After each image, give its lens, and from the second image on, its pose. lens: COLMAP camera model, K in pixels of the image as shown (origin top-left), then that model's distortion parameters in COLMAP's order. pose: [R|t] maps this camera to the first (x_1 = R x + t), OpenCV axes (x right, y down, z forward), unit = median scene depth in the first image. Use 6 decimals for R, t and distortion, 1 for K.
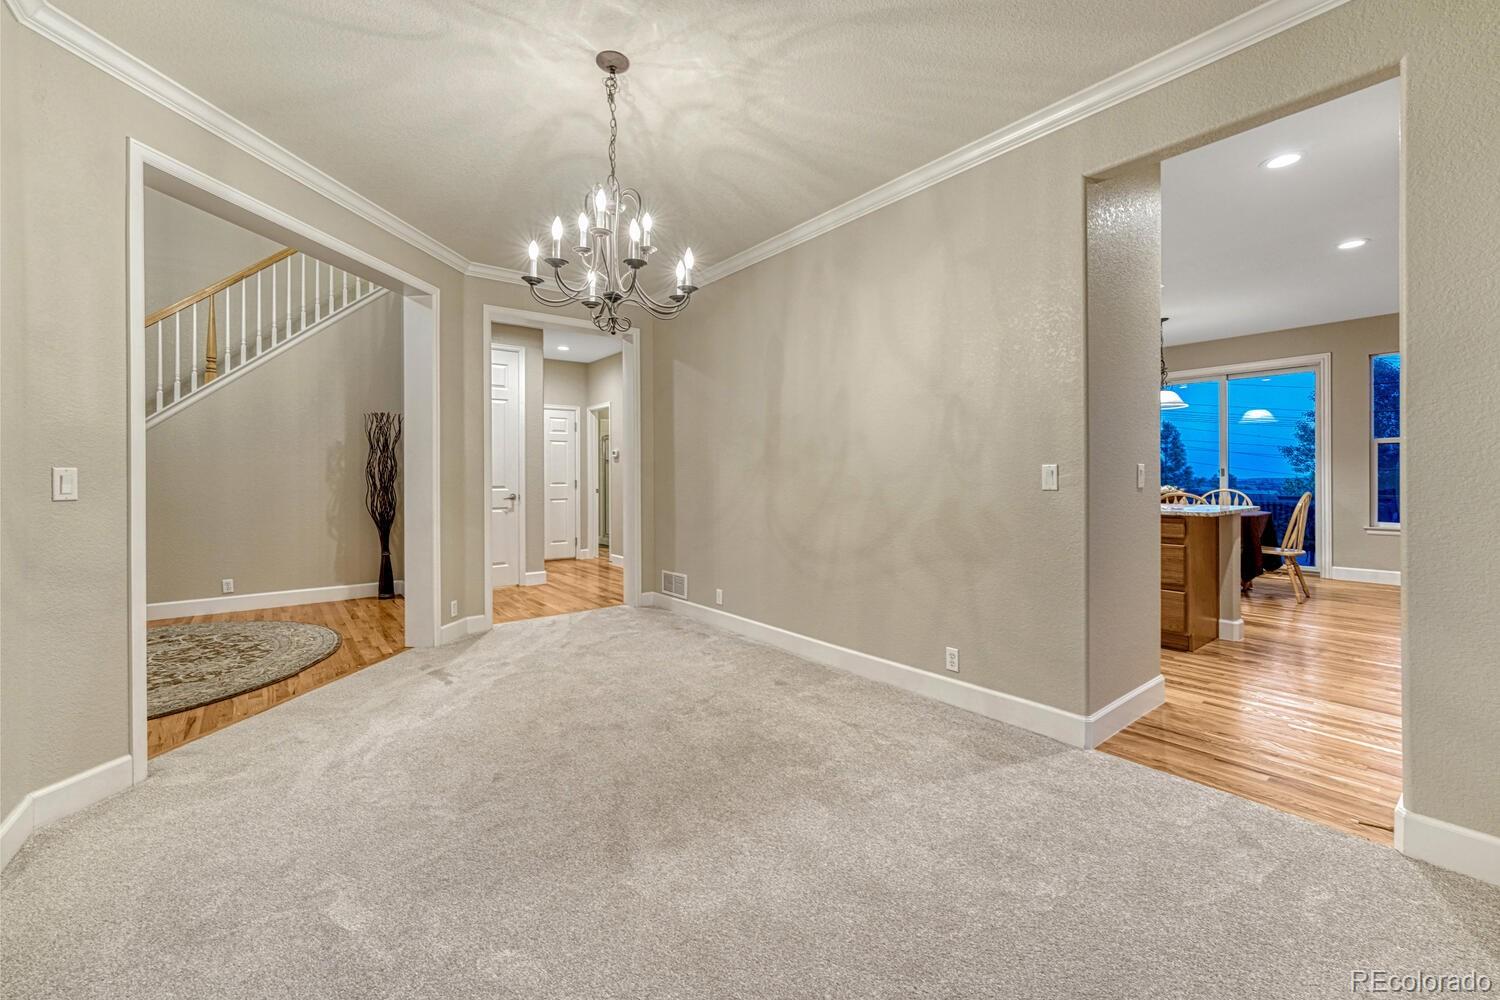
lens RADIAL K [[603.9, 0, 763.8], [0, 603.9, 474.6], [0, 0, 1]] dist [0.002580, 0.000307]
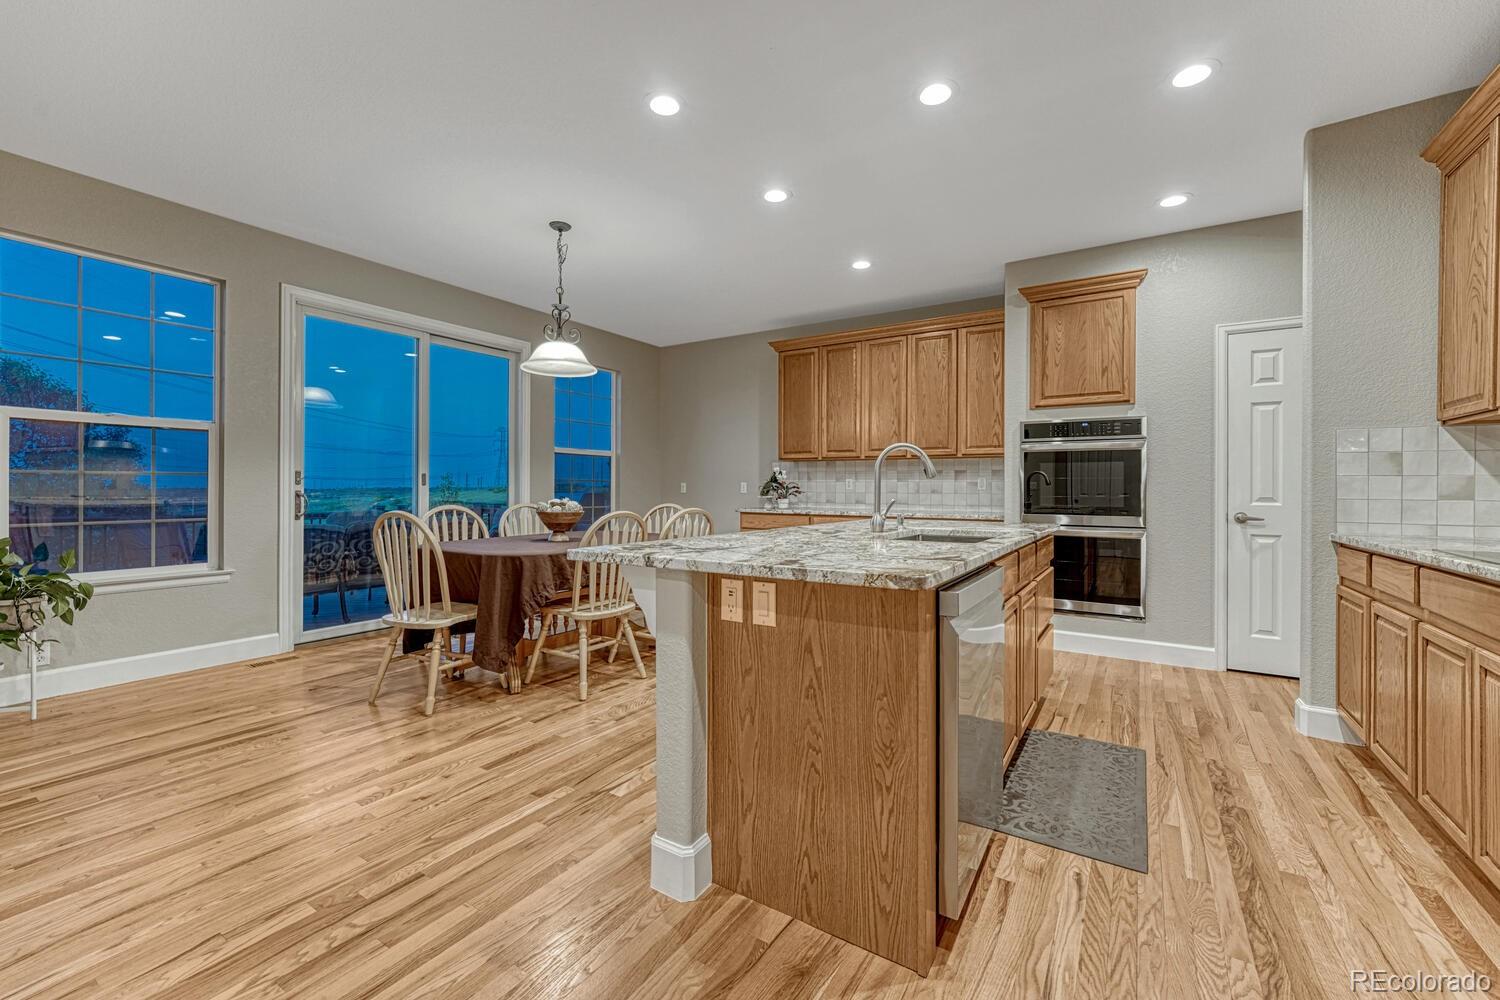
lens RADIAL K [[603.9, 0, 763.8], [0, 603.9, 474.6], [0, 0, 1]] dist [0.002580, 0.000307]
pose [[-0.335037, 0.022524, 0.941936, 0.026570], [-0.002132, 0.999694, -0.024663, 0.006921], [-0.942202, -0.010271, -0.334887, 0.990350]]
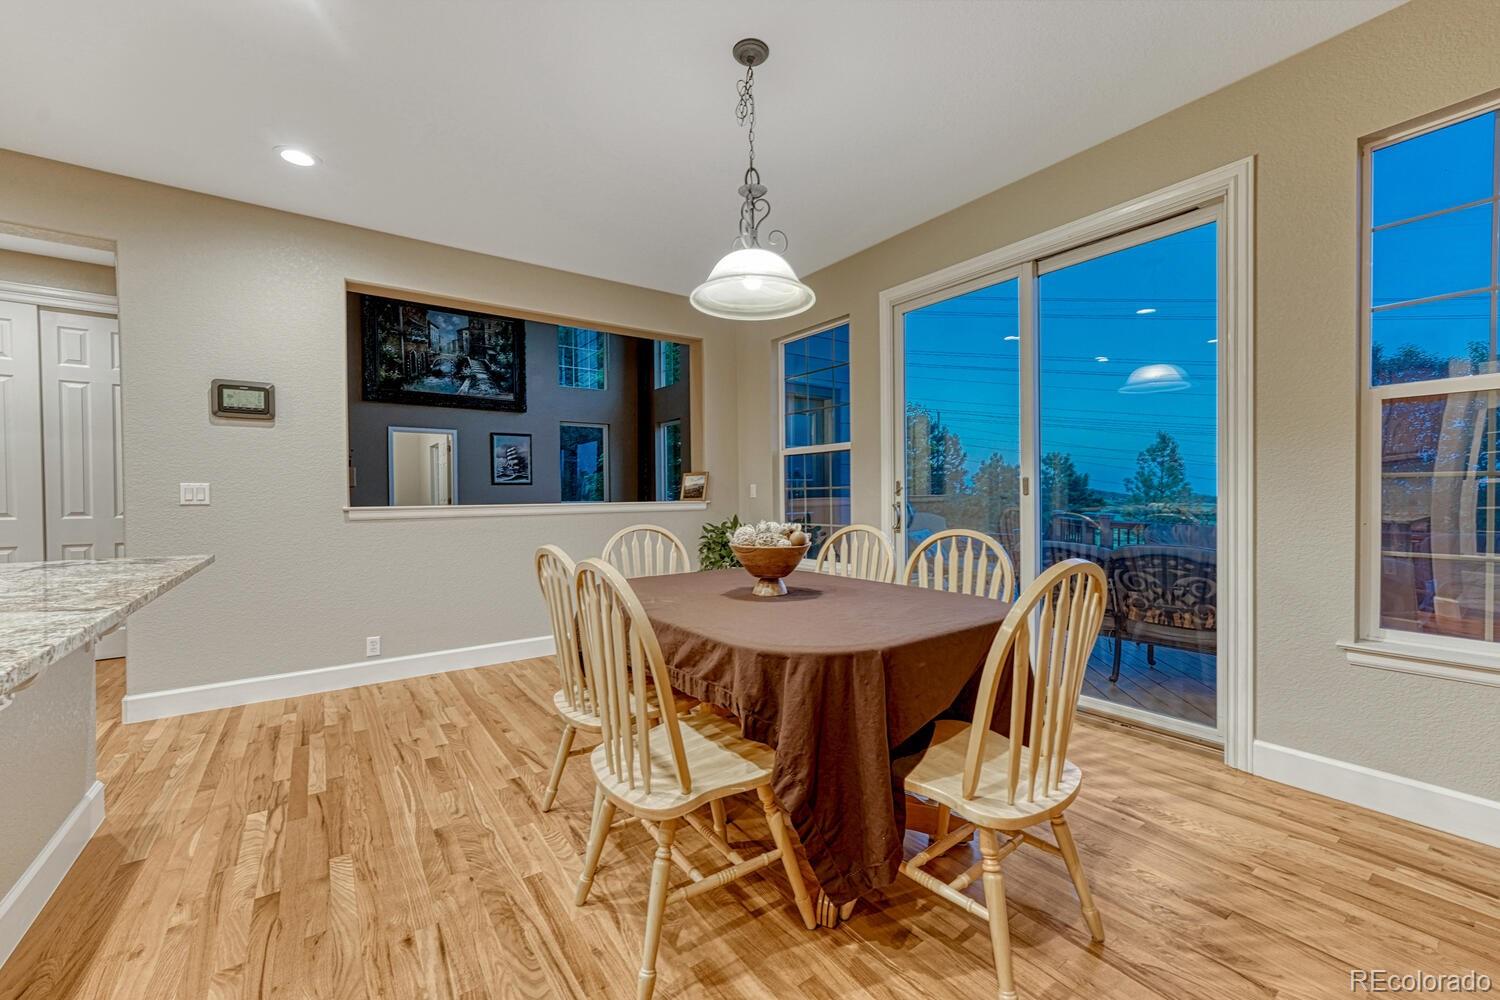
lens RADIAL K [[605.7, 0, 757.4], [0, 605.7, 502.9], [0, 0, 1]] dist [-0.009916, 0.000080]
pose [[0.999333, -0.002638, -0.036428, 0.660743], [0.003220, 0.999868, 0.015927, 0.000551], [0.036381, -0.016034, 0.999209, 0.636501]]
